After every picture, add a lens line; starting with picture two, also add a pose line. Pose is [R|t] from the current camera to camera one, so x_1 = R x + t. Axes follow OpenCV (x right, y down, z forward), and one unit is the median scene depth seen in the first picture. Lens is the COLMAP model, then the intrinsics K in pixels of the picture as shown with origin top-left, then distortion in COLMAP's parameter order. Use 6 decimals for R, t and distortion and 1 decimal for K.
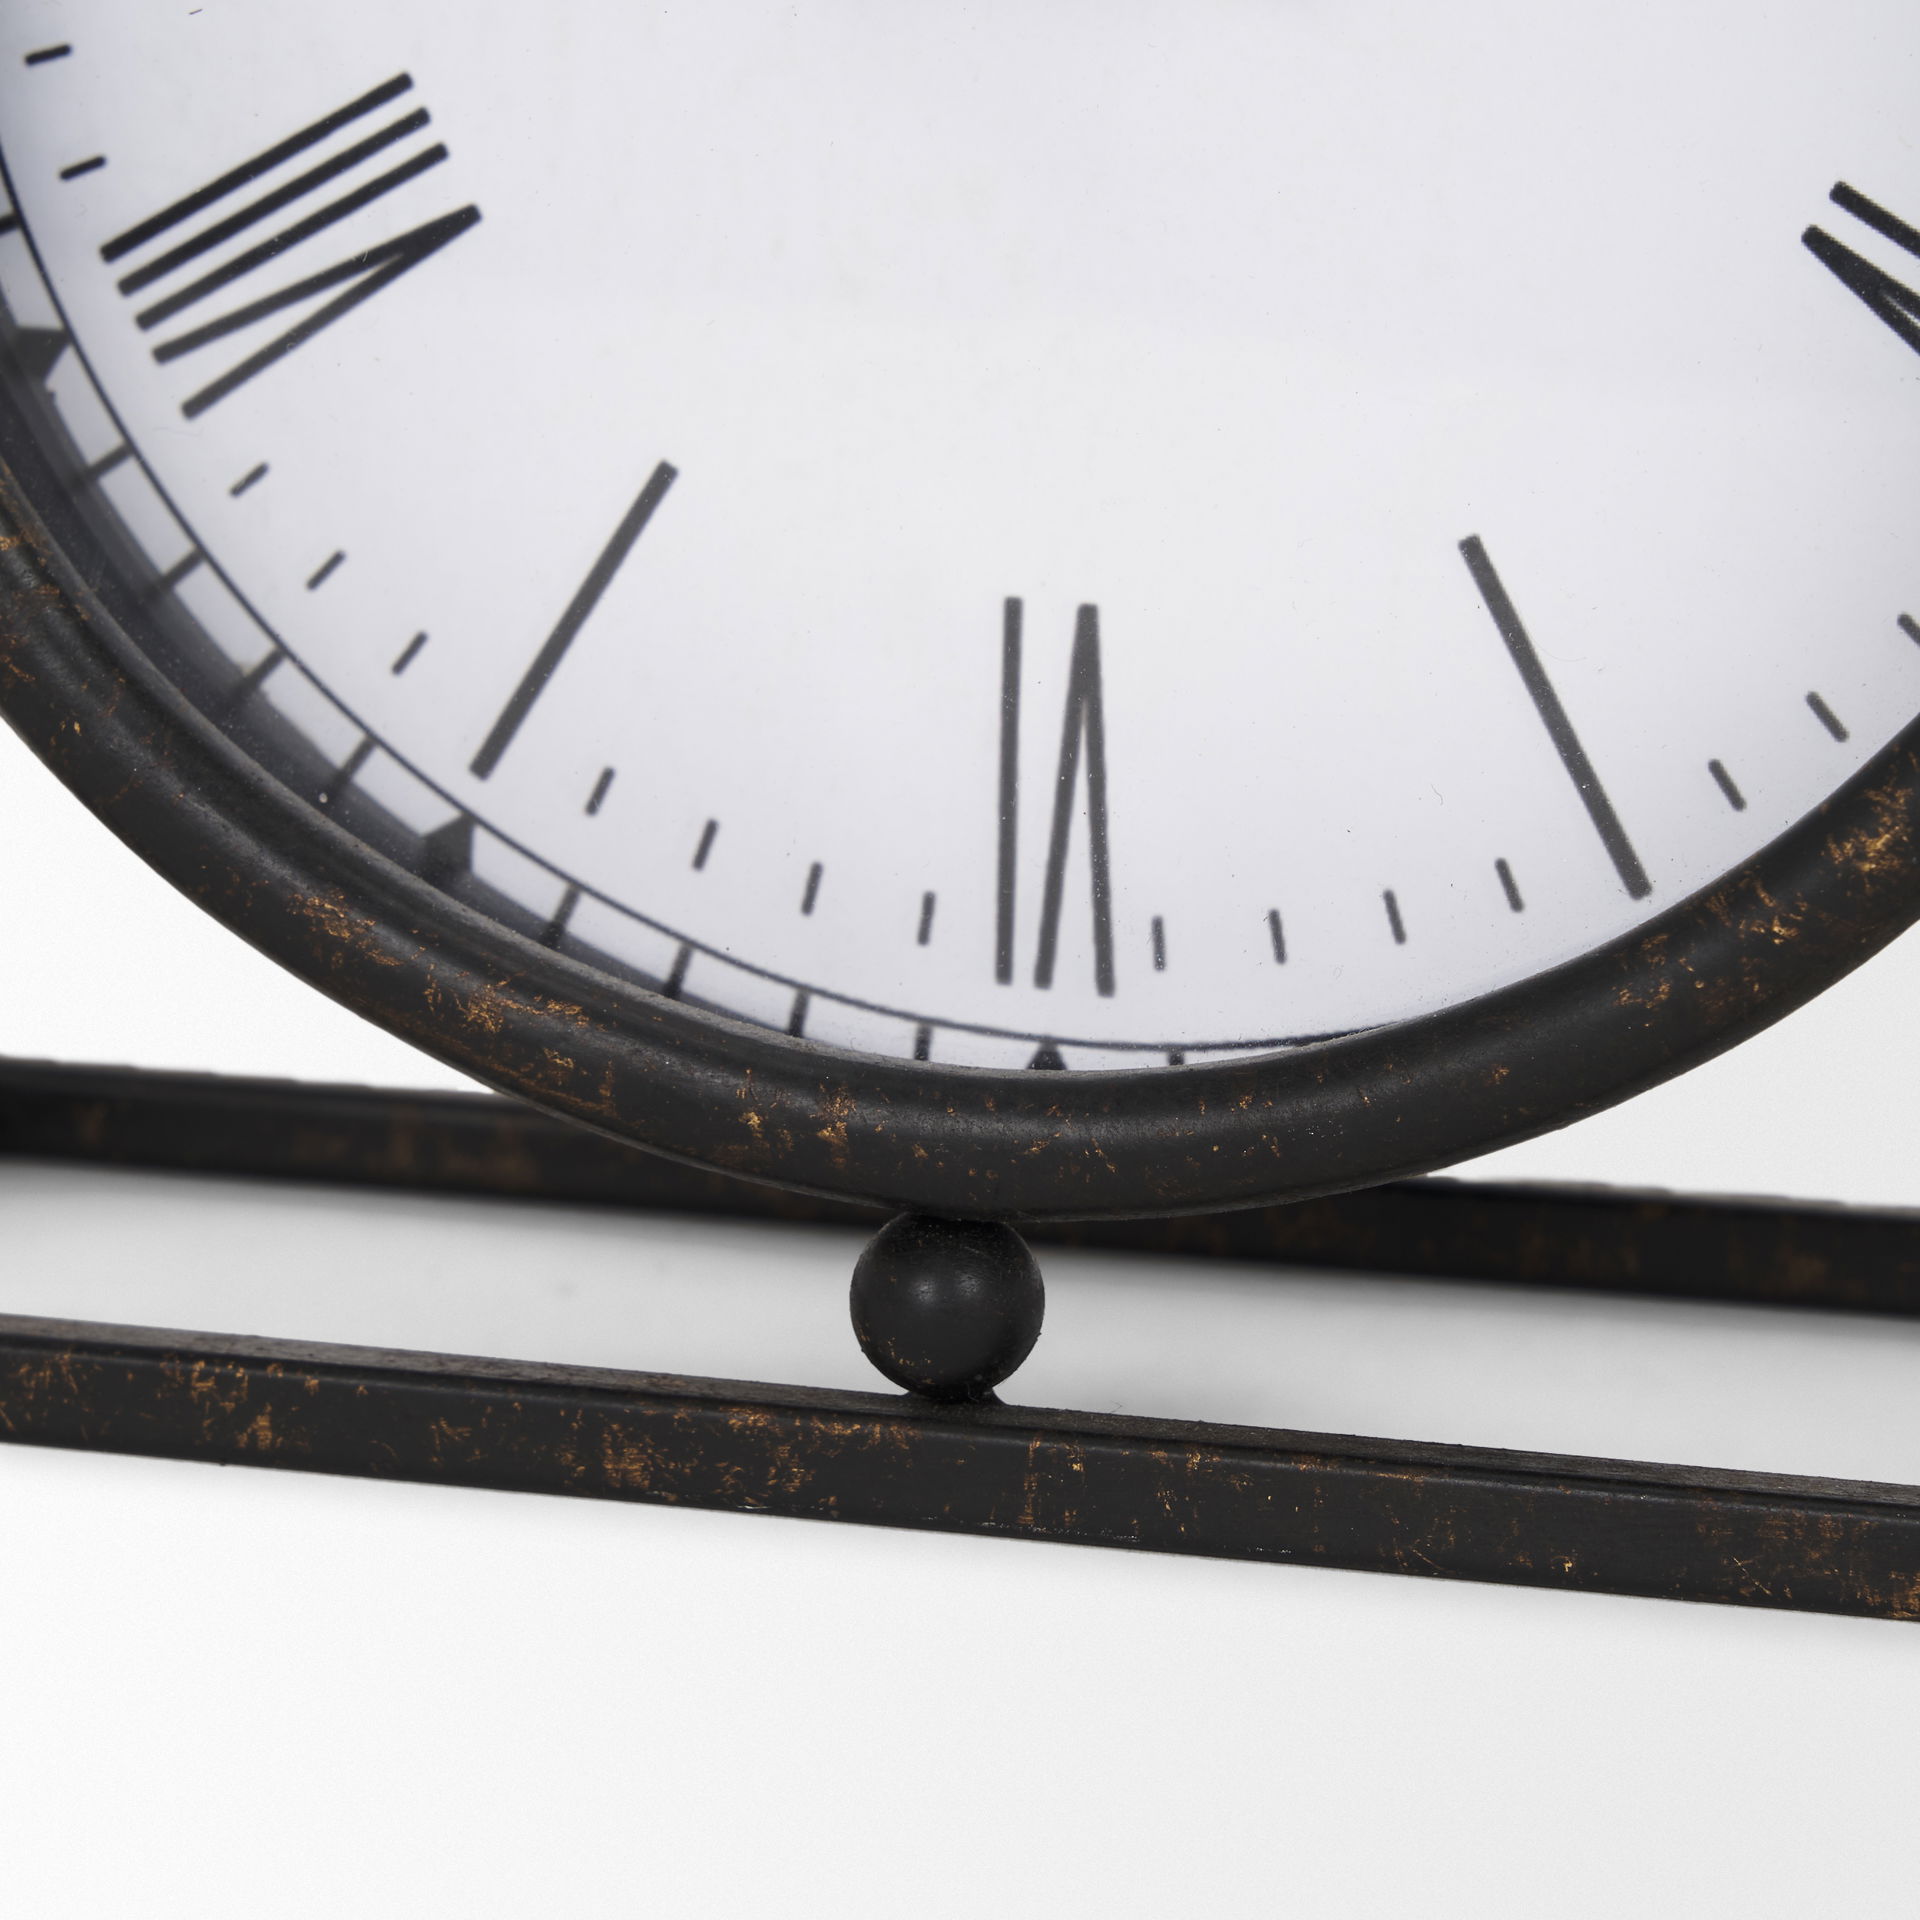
lens RADIAL K [[9800.2, 0, 960.0], [0, 9800.2, 960.0], [0, 0, 1]] dist [-0.144315, -0.196345]
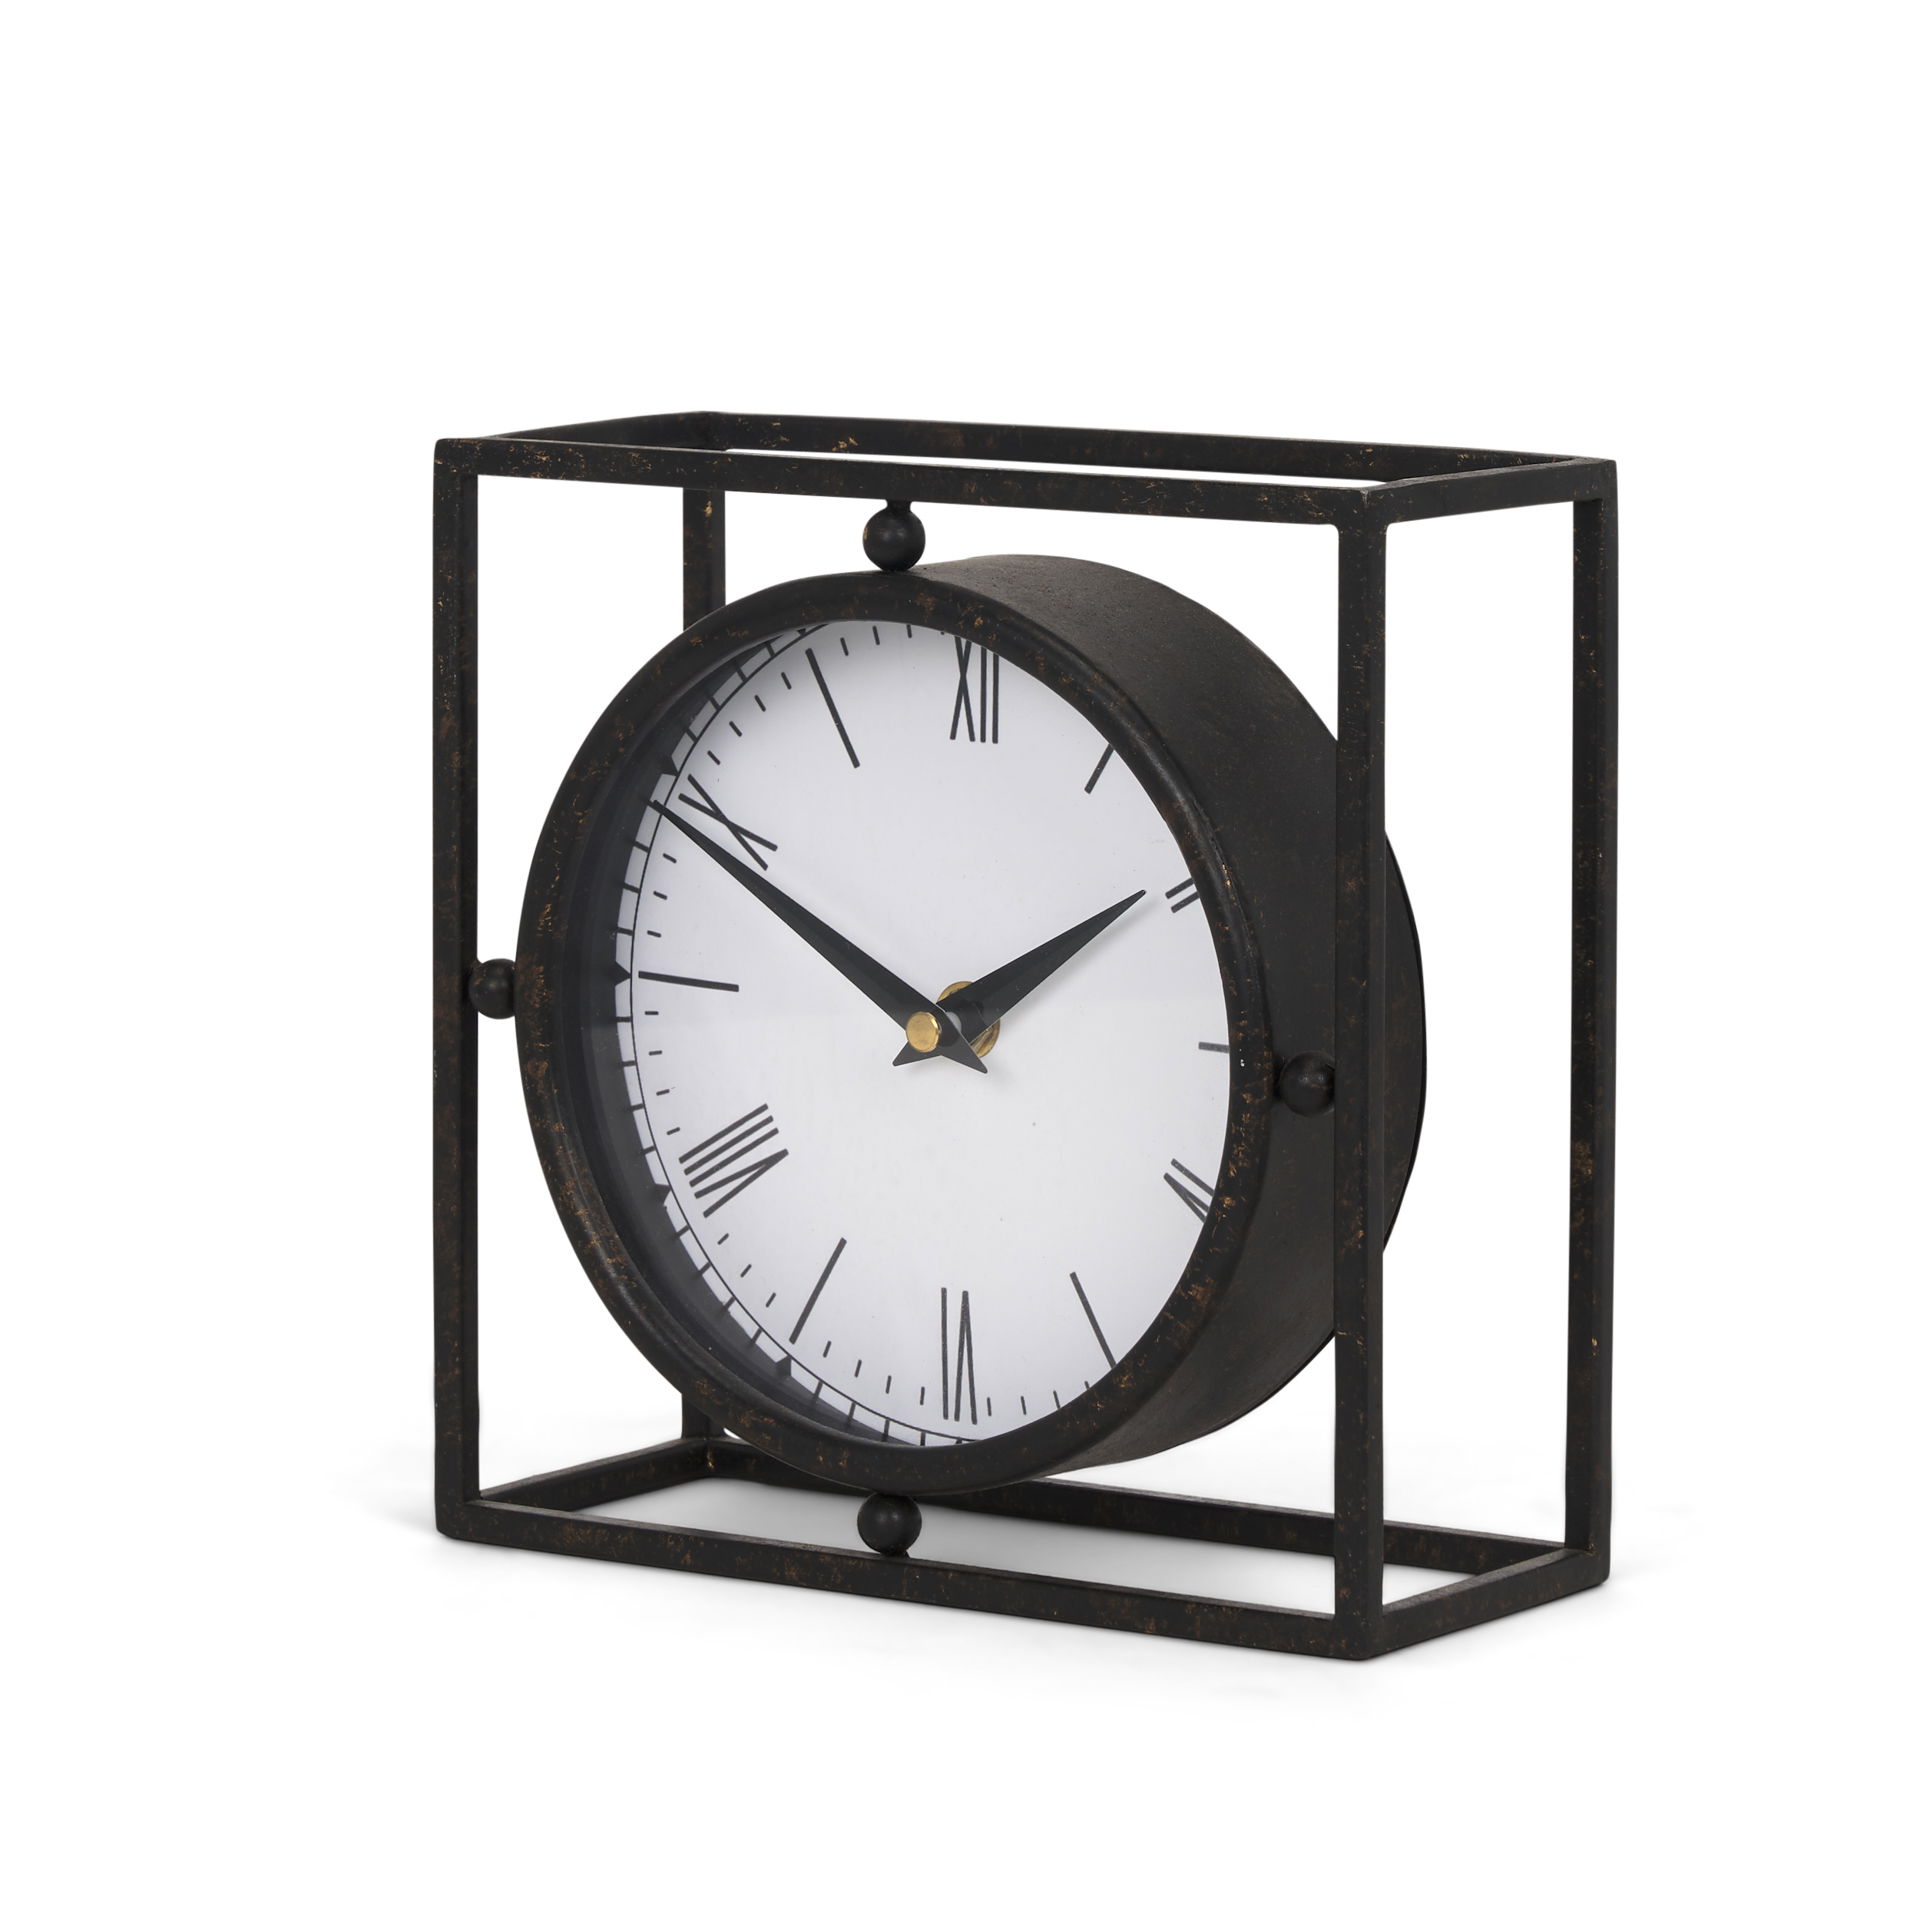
lens RADIAL K [[9800.2, 0, 960.0], [0, 9800.2, 960.0], [0, 0, 1]] dist [-0.144315, -0.196345]
pose [[0.948474, 0.019874, -0.316230, 0.933951], [-0.037719, 0.998016, -0.050408, 0.012970], [0.314601, 0.059739, 0.947342, -1.787830]]
